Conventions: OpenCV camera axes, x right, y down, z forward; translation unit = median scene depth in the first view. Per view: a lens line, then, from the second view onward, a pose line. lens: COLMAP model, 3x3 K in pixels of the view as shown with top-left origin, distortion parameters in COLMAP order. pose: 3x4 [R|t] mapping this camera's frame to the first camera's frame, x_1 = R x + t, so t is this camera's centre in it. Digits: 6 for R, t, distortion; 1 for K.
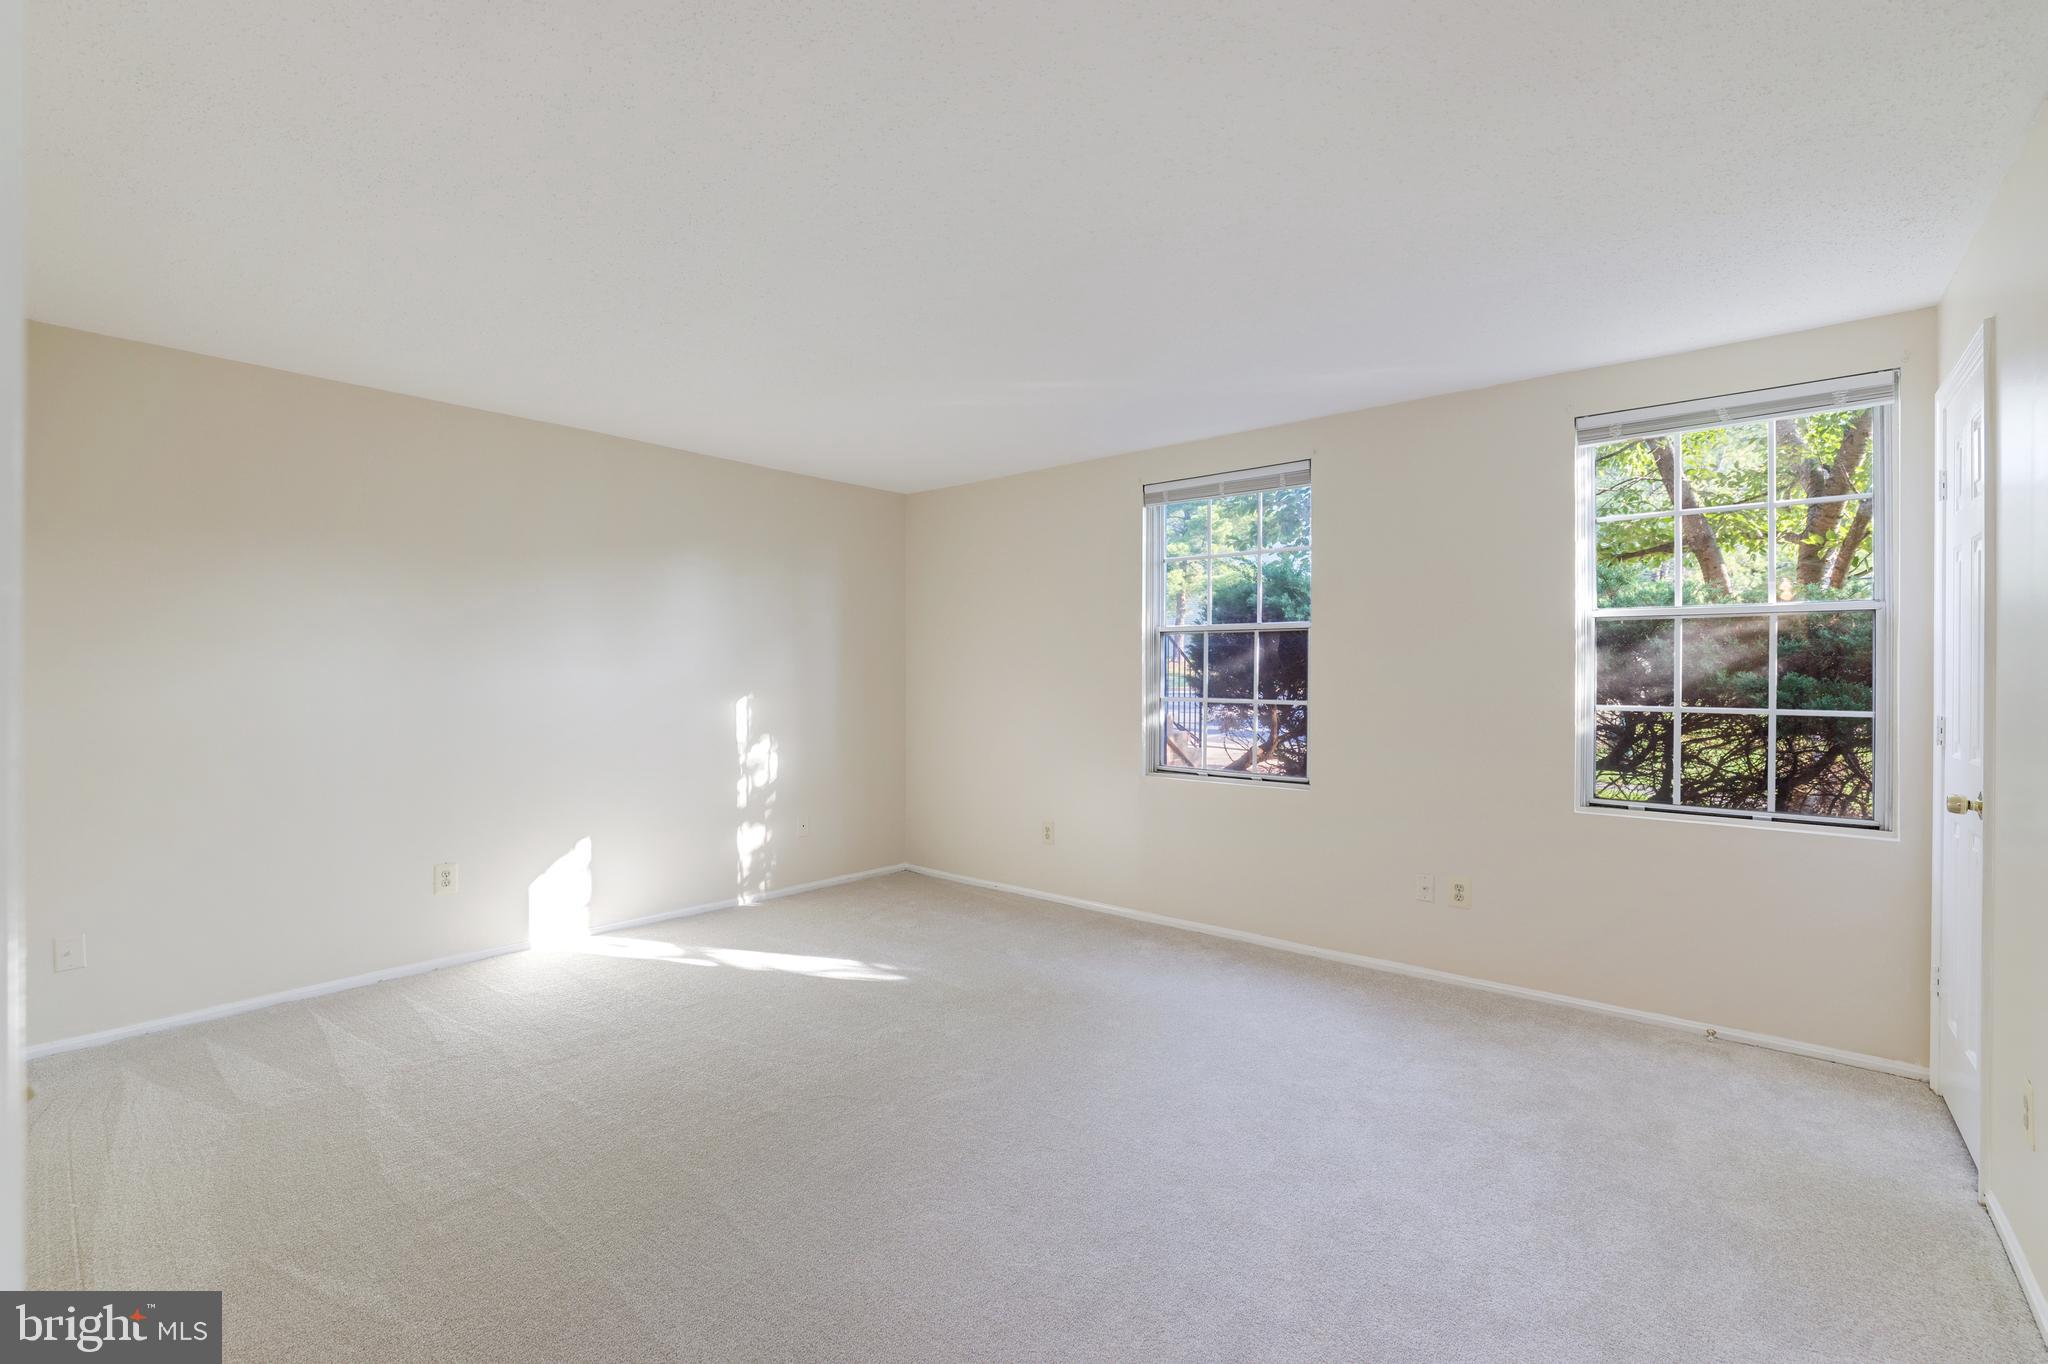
lens RADIAL K [[887.8, 0, 1022.5], [0, 887.8, 675.1], [0, 0, 1]] dist [-0.054479, 0.023098]
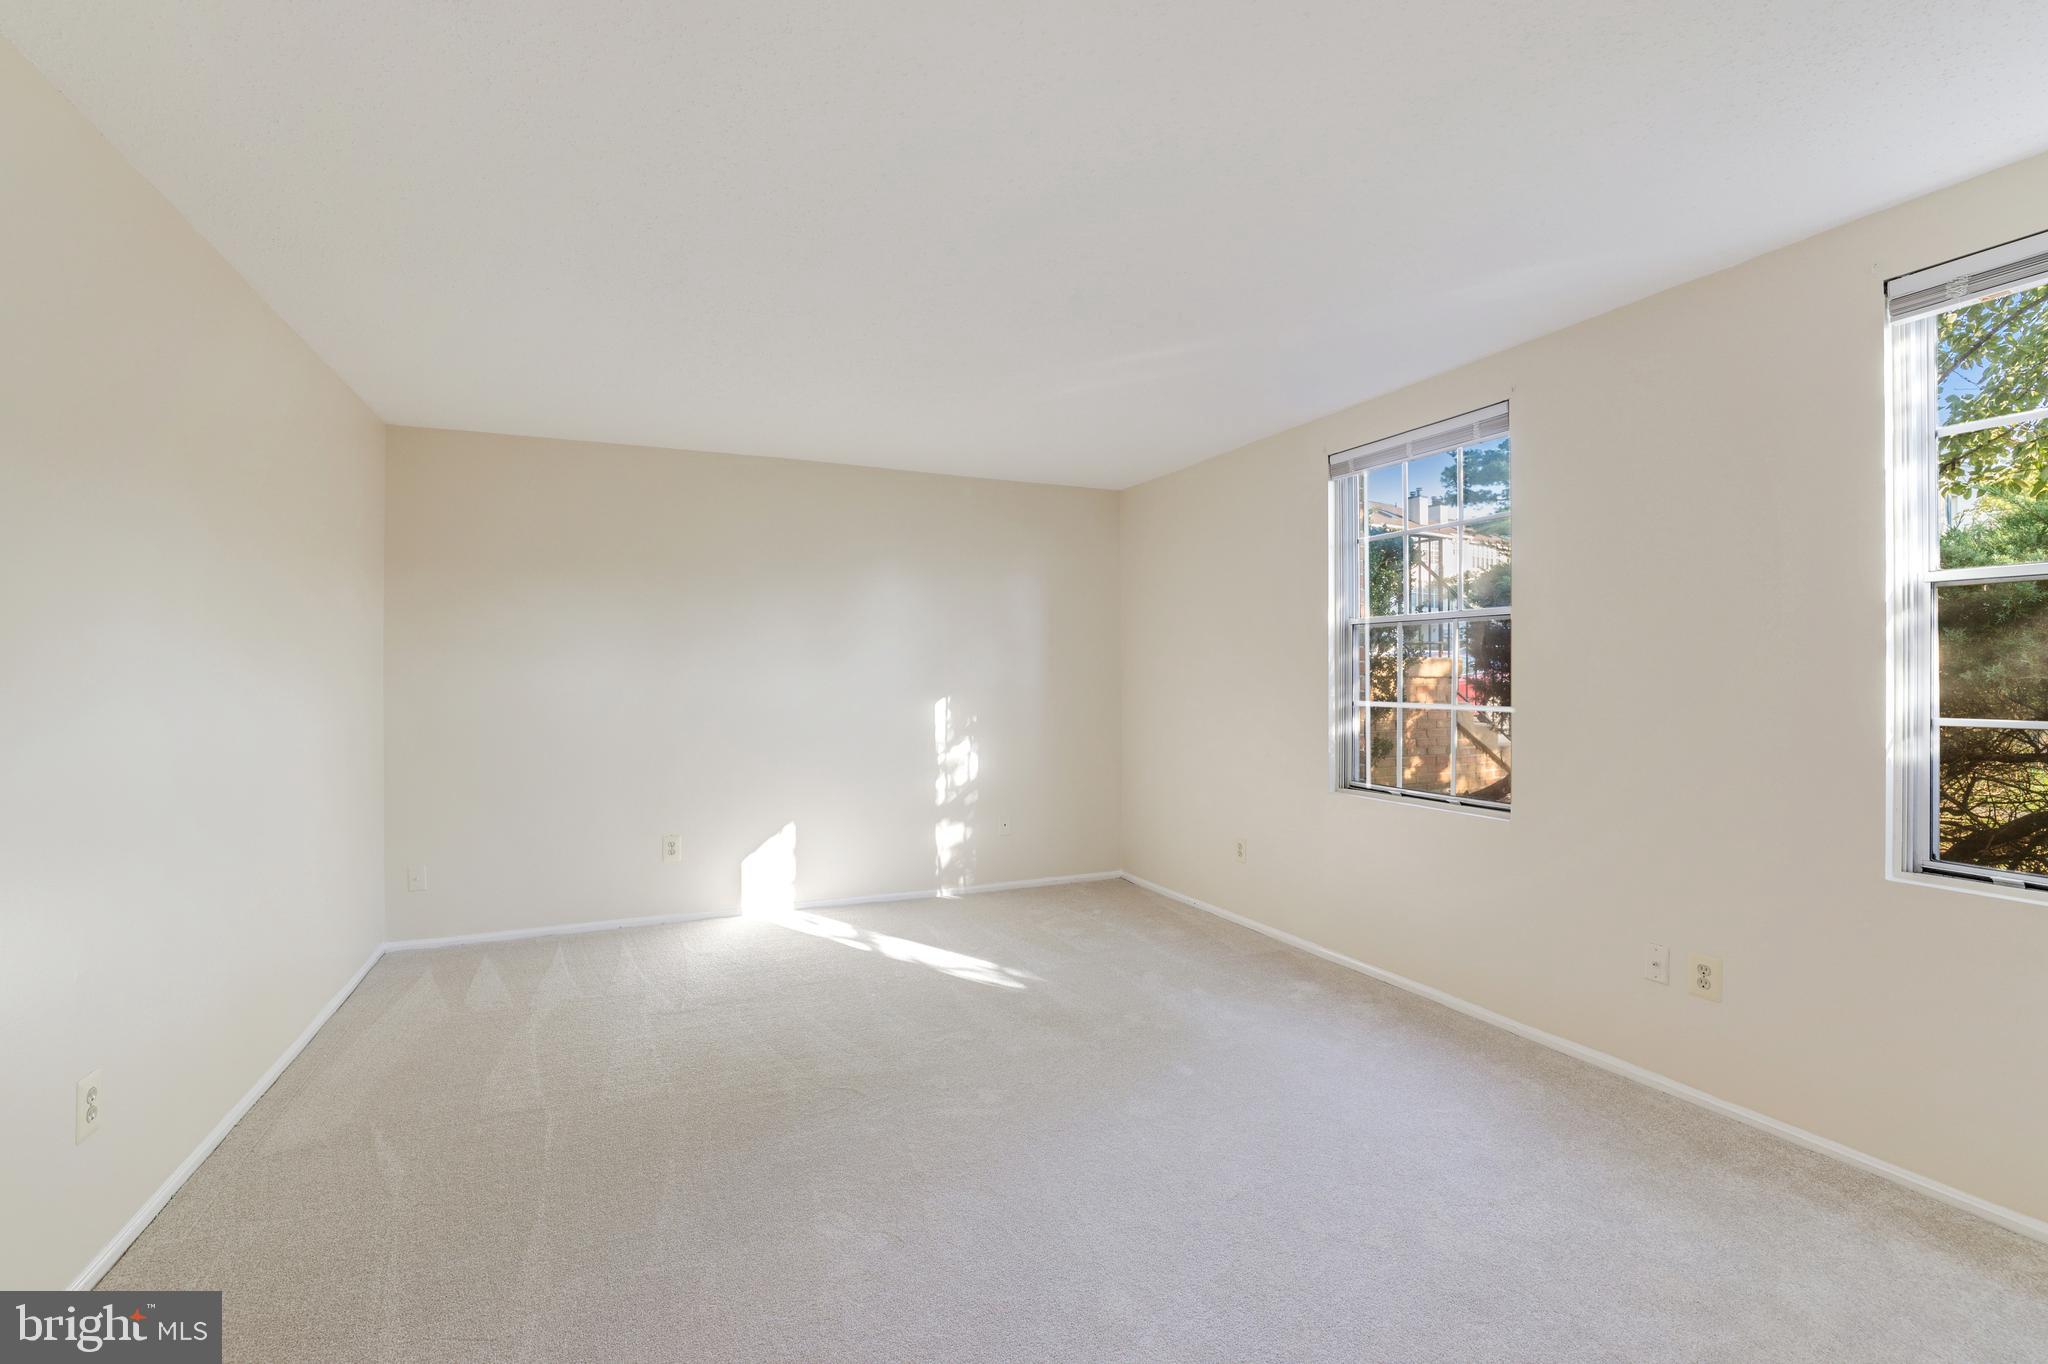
lens RADIAL K [[887.8, 0, 1022.5], [0, 887.8, 675.1], [0, 0, 1]] dist [-0.054479, 0.023098]
pose [[0.904046, -0.004288, -0.427414, 0.266080], [0.002276, 0.999984, -0.005218, 0.003779], [0.427430, 0.003744, 0.904041, 0.108407]]
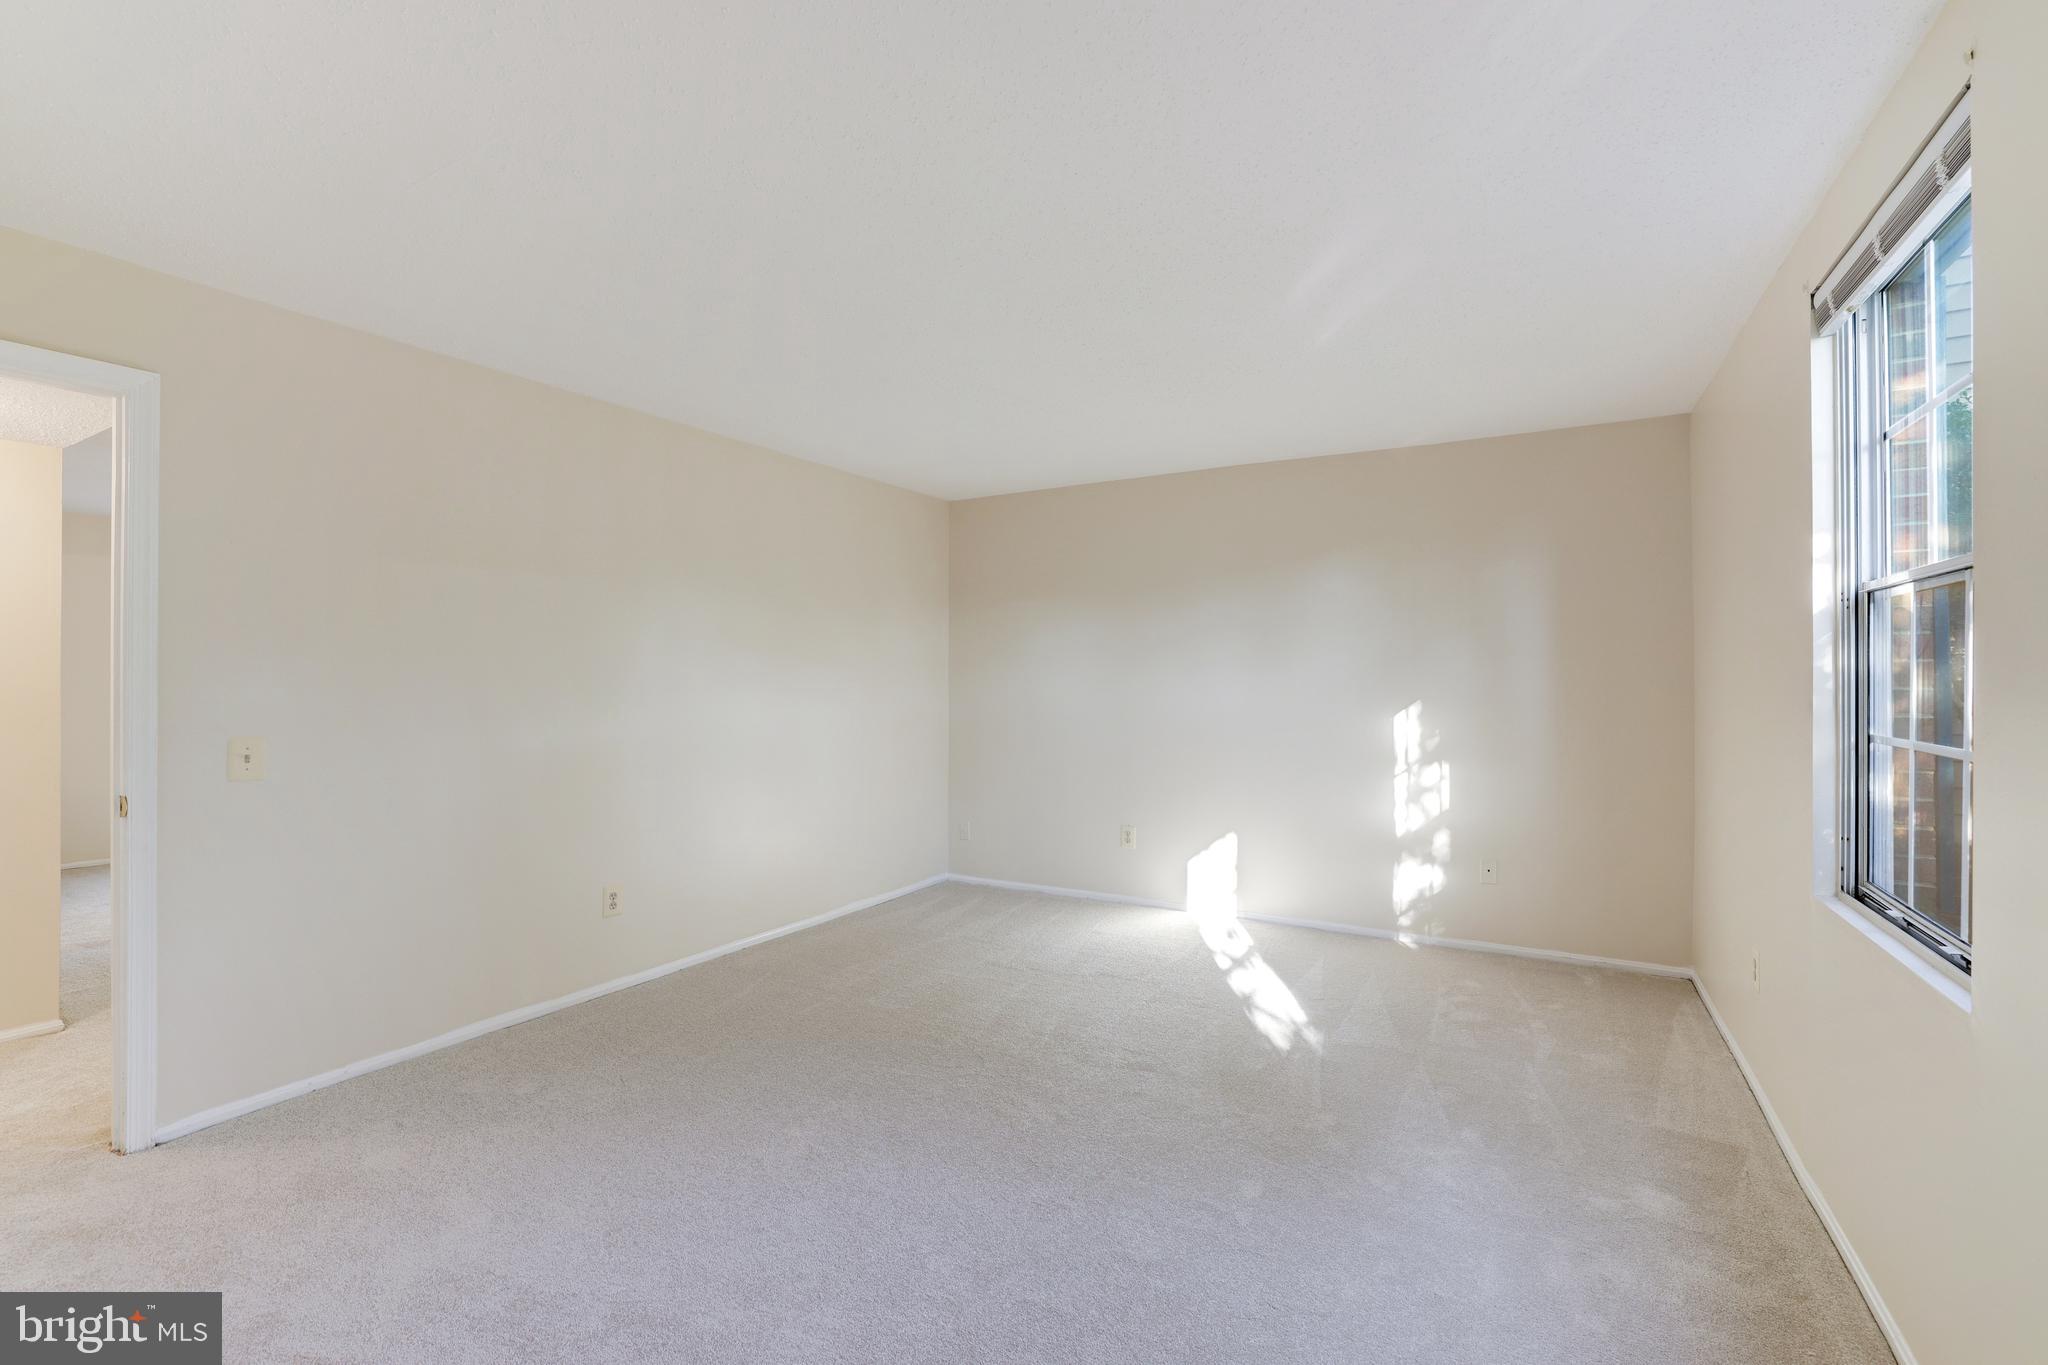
lens RADIAL K [[887.8, 0, 1022.5], [0, 887.8, 675.6], [0, 0, 1]] dist [-0.054479, 0.023098]
pose [[0.175166, -0.007587, -0.984510, 0.597394], [-0.002613, 0.999963, -0.008171, -0.001108], [0.984535, 0.004004, 0.175140, 0.561165]]
